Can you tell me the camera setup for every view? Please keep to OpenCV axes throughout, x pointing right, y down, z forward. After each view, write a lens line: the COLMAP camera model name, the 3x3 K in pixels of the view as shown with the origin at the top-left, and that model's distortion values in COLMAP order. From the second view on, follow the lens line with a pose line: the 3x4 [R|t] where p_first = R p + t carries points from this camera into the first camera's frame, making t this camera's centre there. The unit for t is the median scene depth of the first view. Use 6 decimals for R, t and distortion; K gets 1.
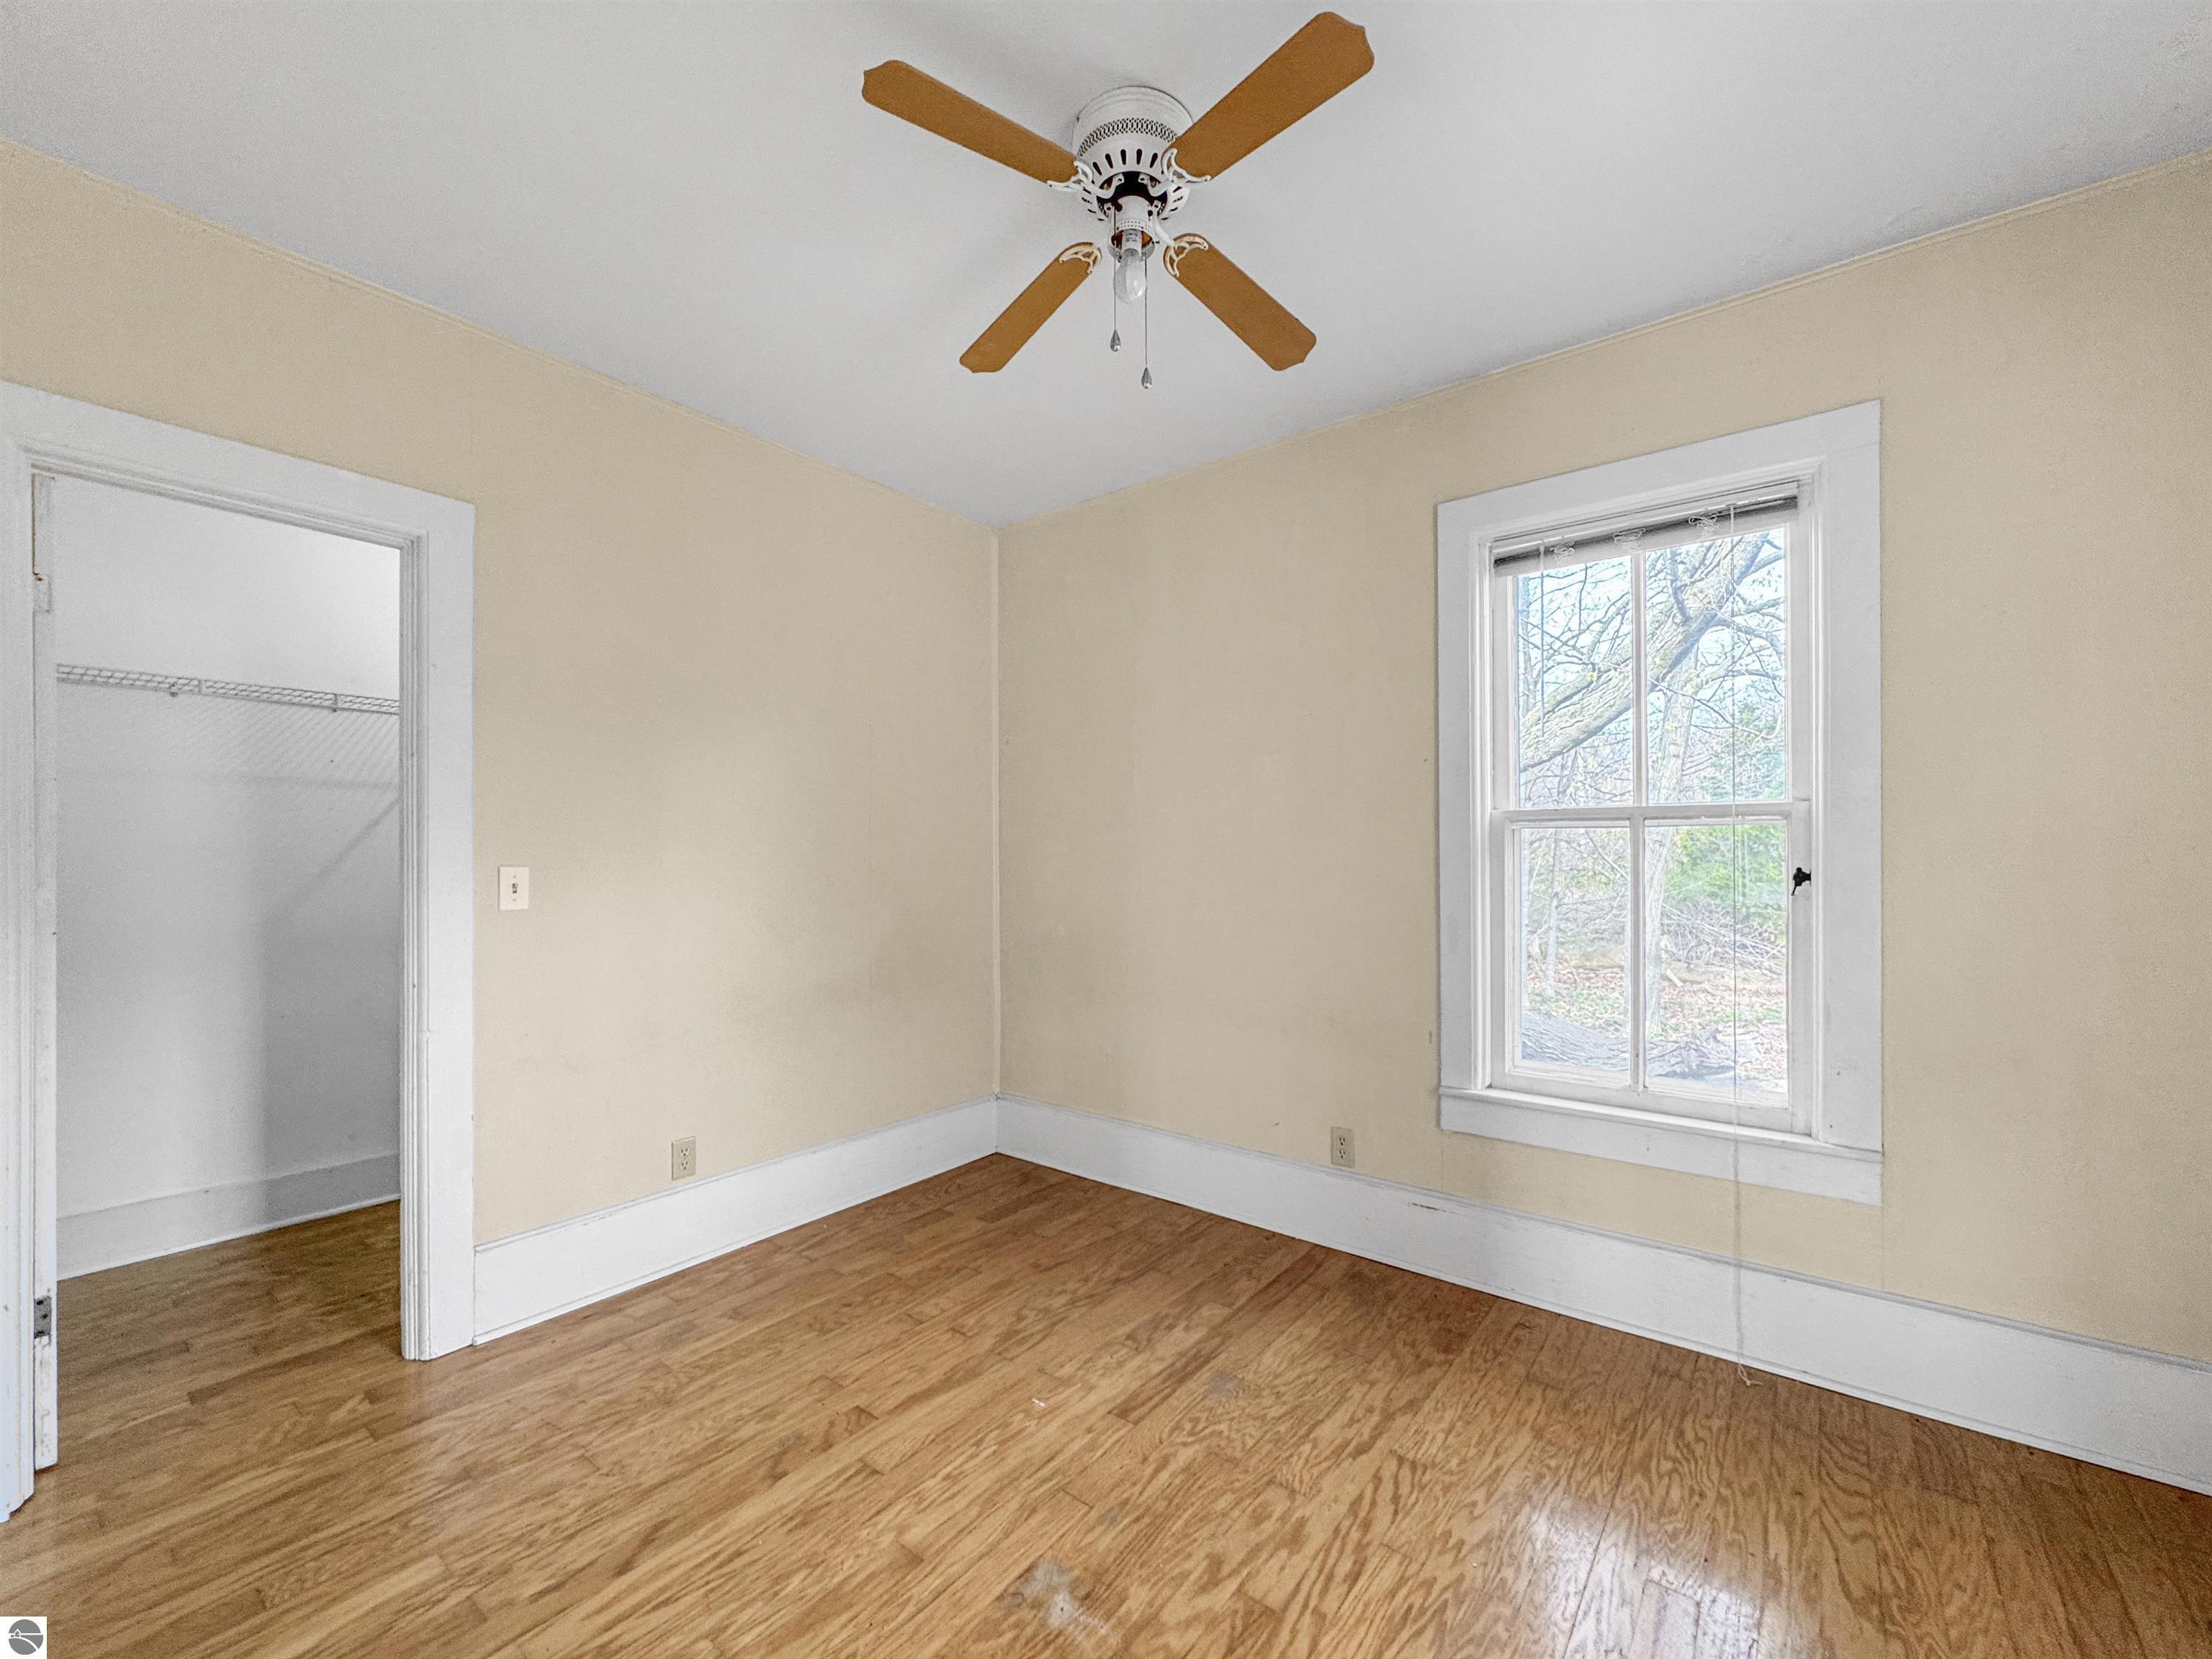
lens RADIAL K [[897.8, 0, 1097.6], [0, 897.8, 857.3], [0, 0, 1]] dist [-0.001404, -0.000252]
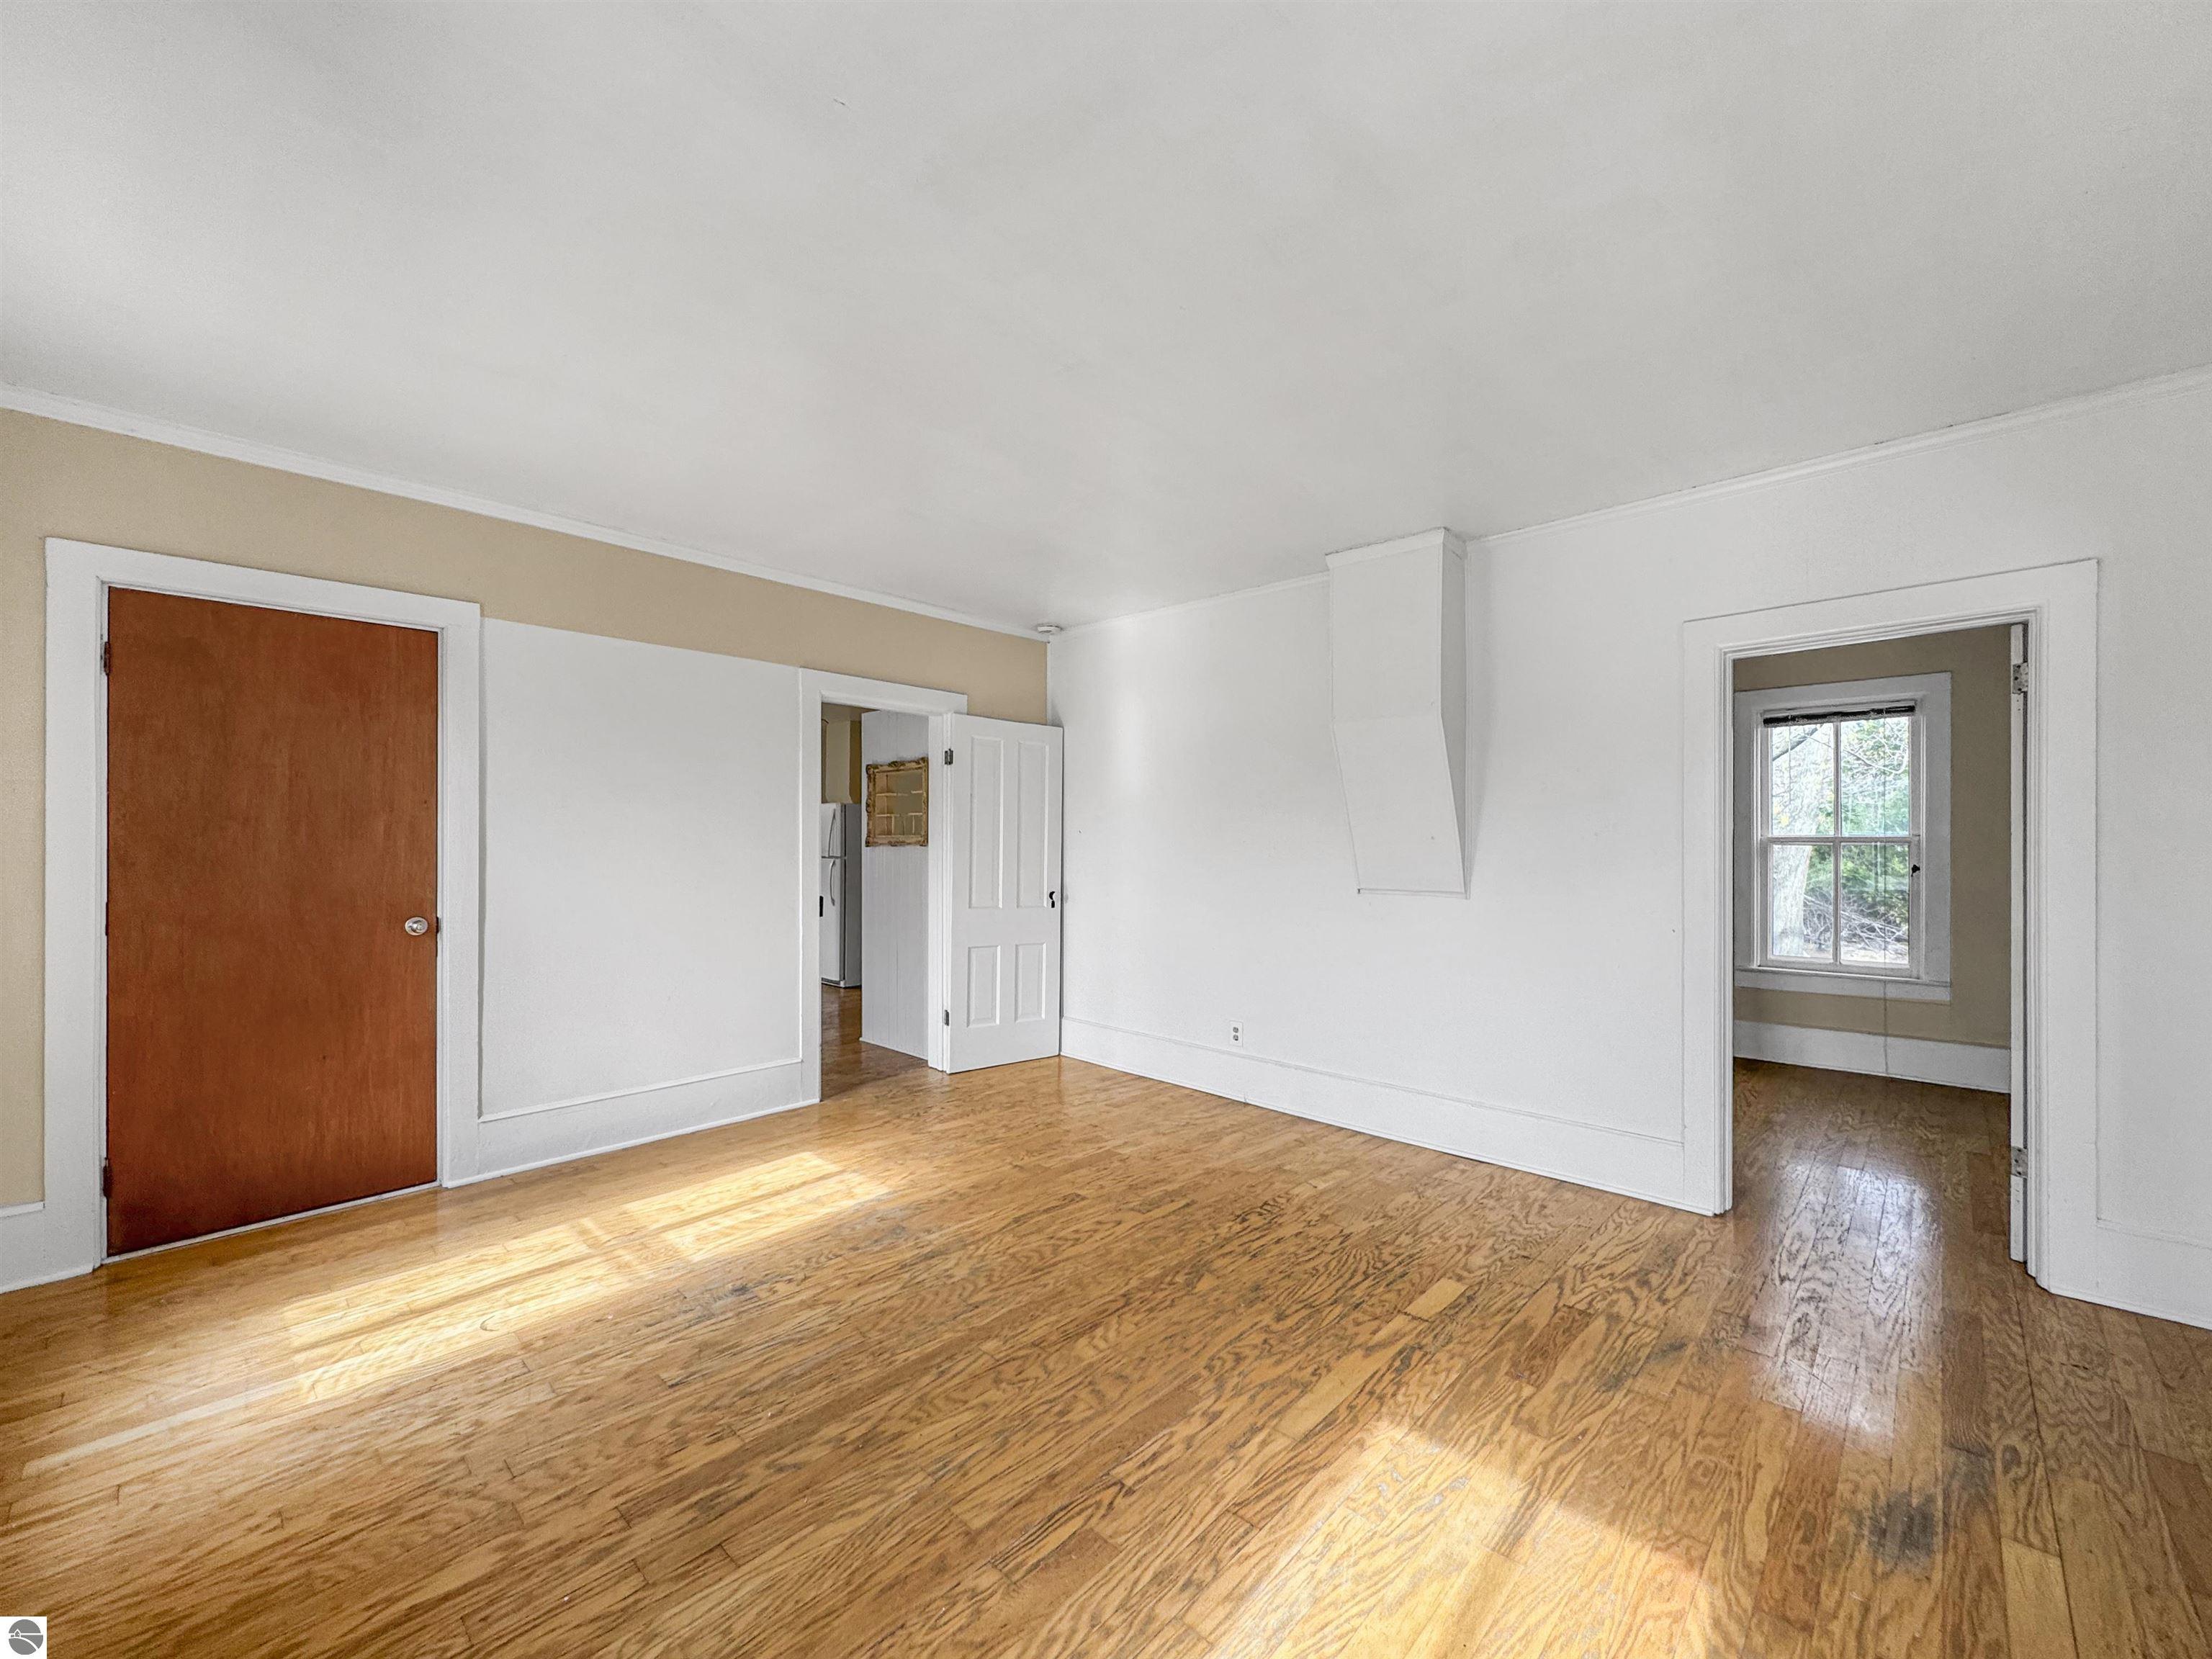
lens RADIAL K [[890.6, 0, 1101.5], [0, 890.6, 838.6], [0, 0, 1]] dist [-0.002953, -0.000223]
pose [[0.996415, 0.006925, -0.084322, -1.167477], [-0.007495, 0.999951, -0.006446, -0.027065], [0.084273, 0.007055, 0.996418, -1.529828]]
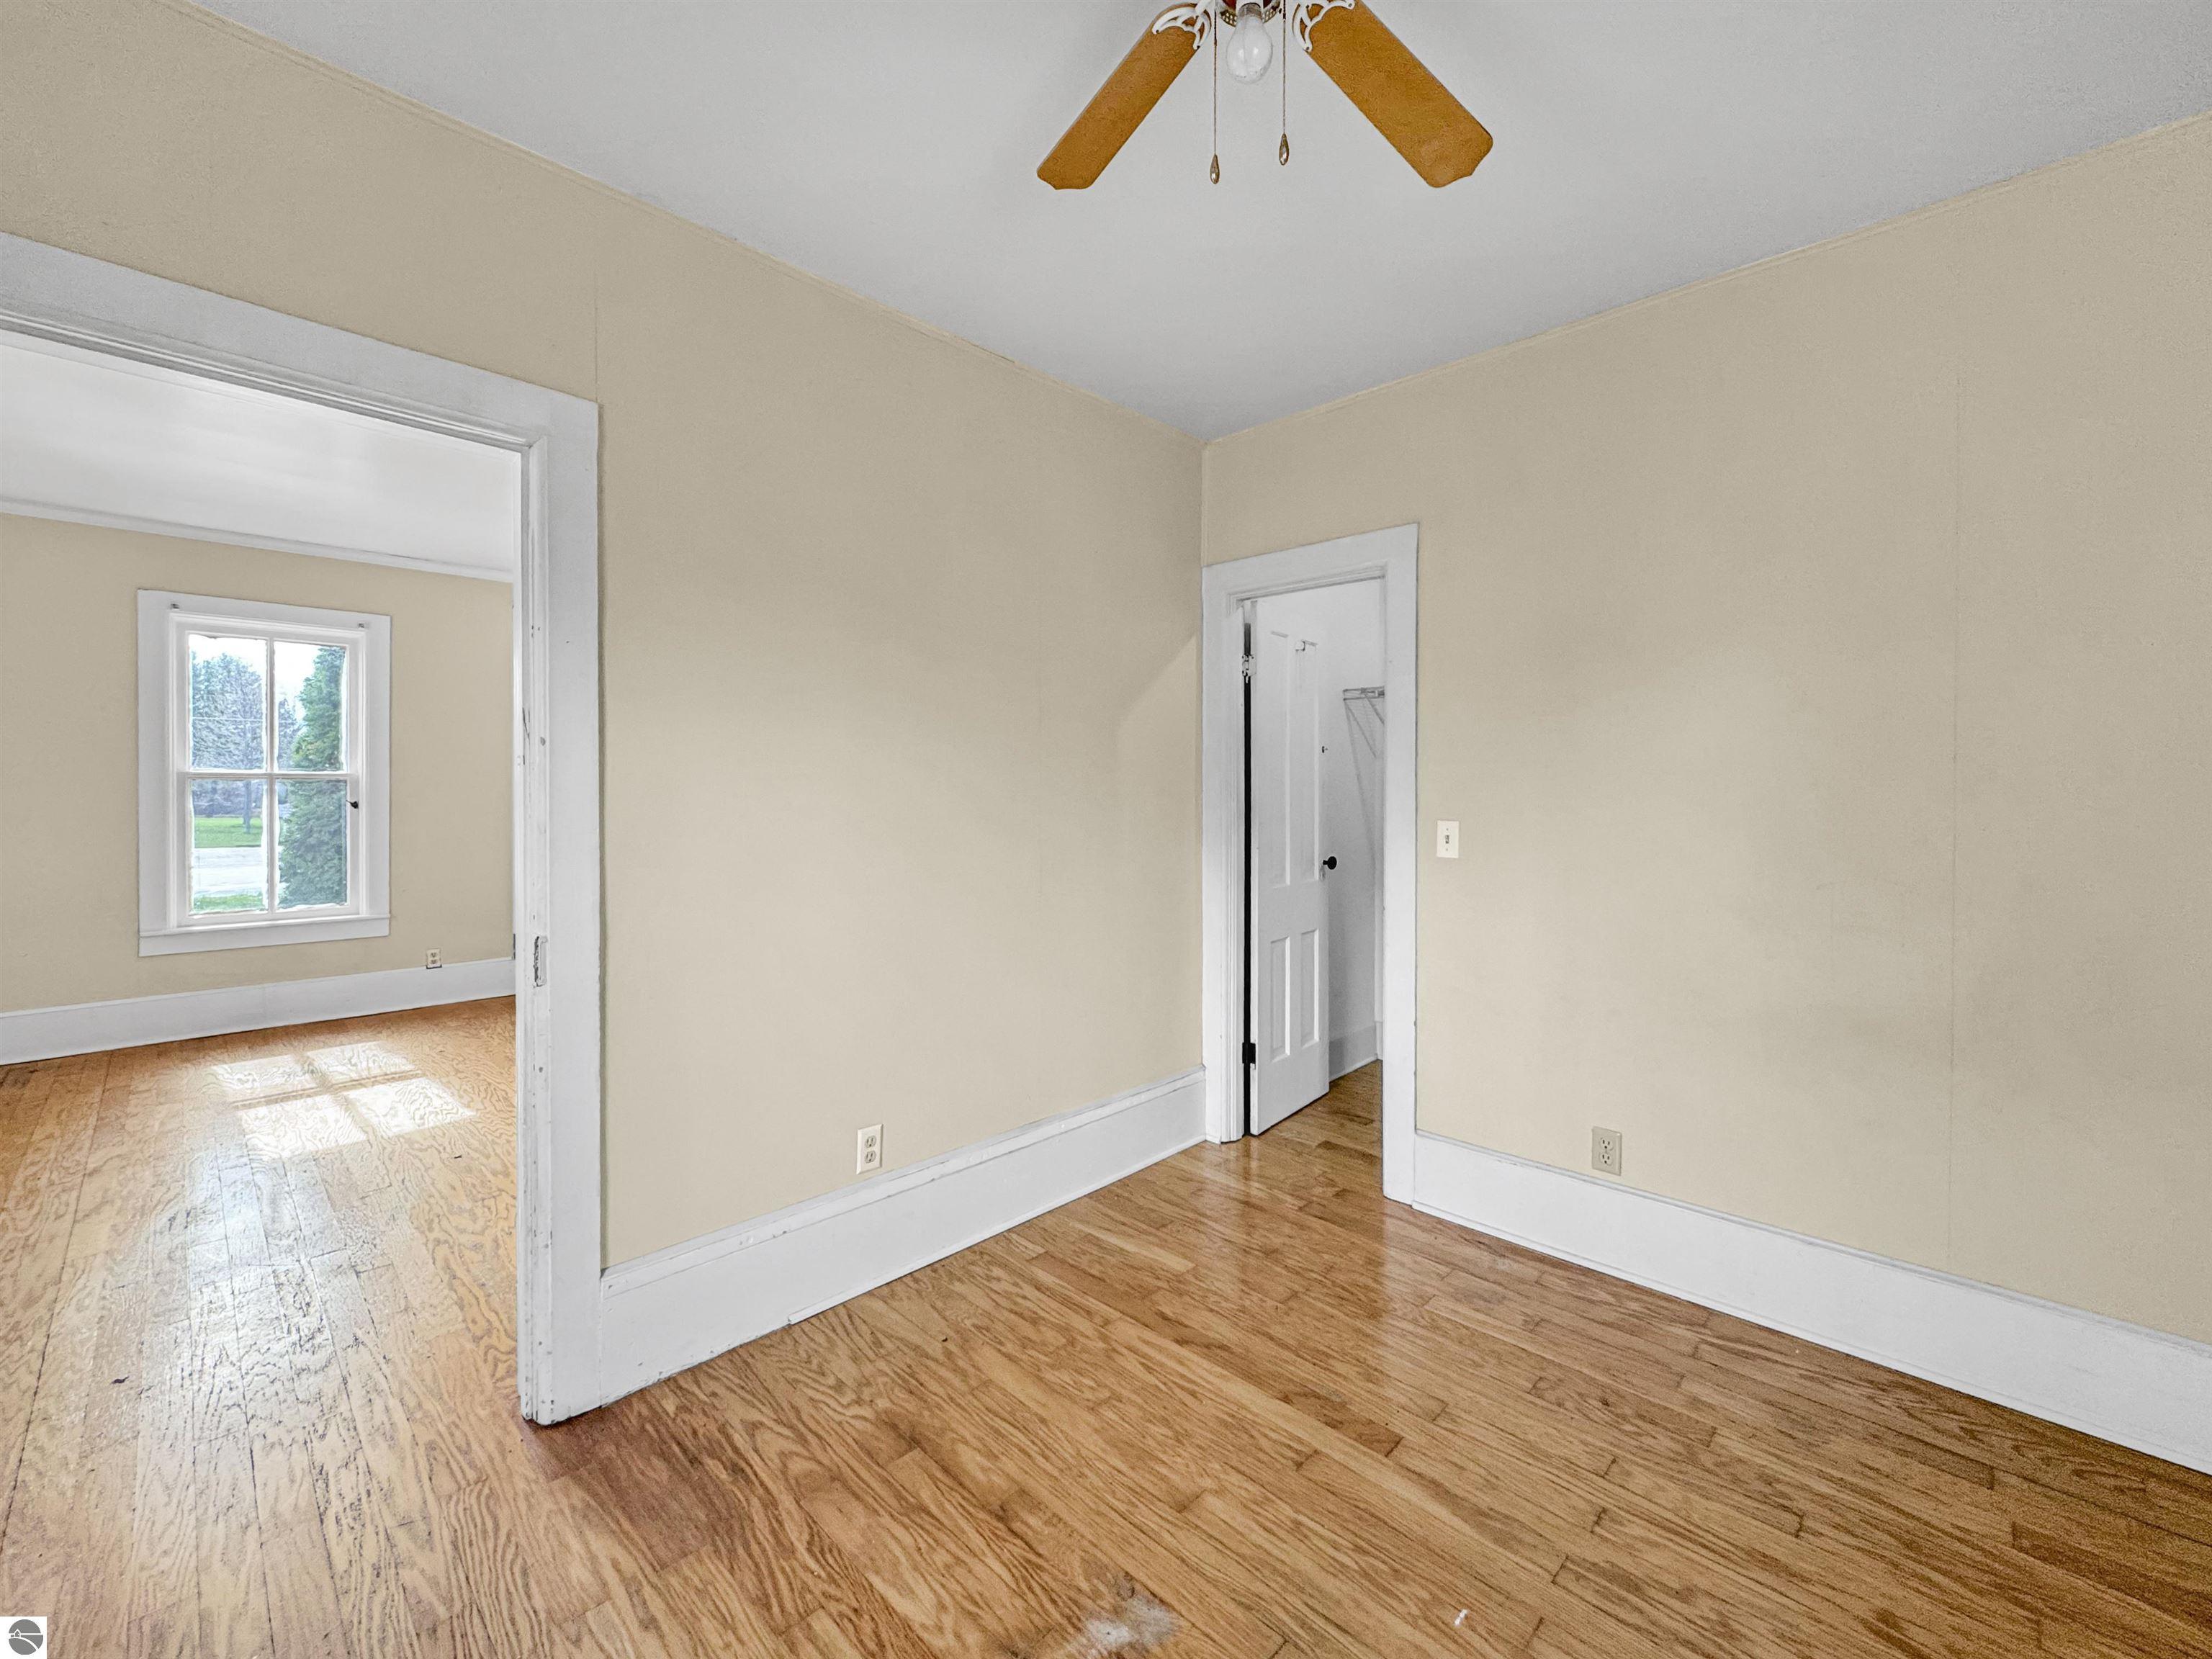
lens RADIAL K [[909.0, 0, 1111.3], [0, 909.0, 808.1], [0, 0, 1]] dist [-0.002943, 0.000063]
pose [[-0.095395, 0.022379, -0.995188, 0.626806], [-0.004925, 0.999724, 0.022953, -0.033215], [0.995427, 0.007090, -0.095259, 0.769938]]
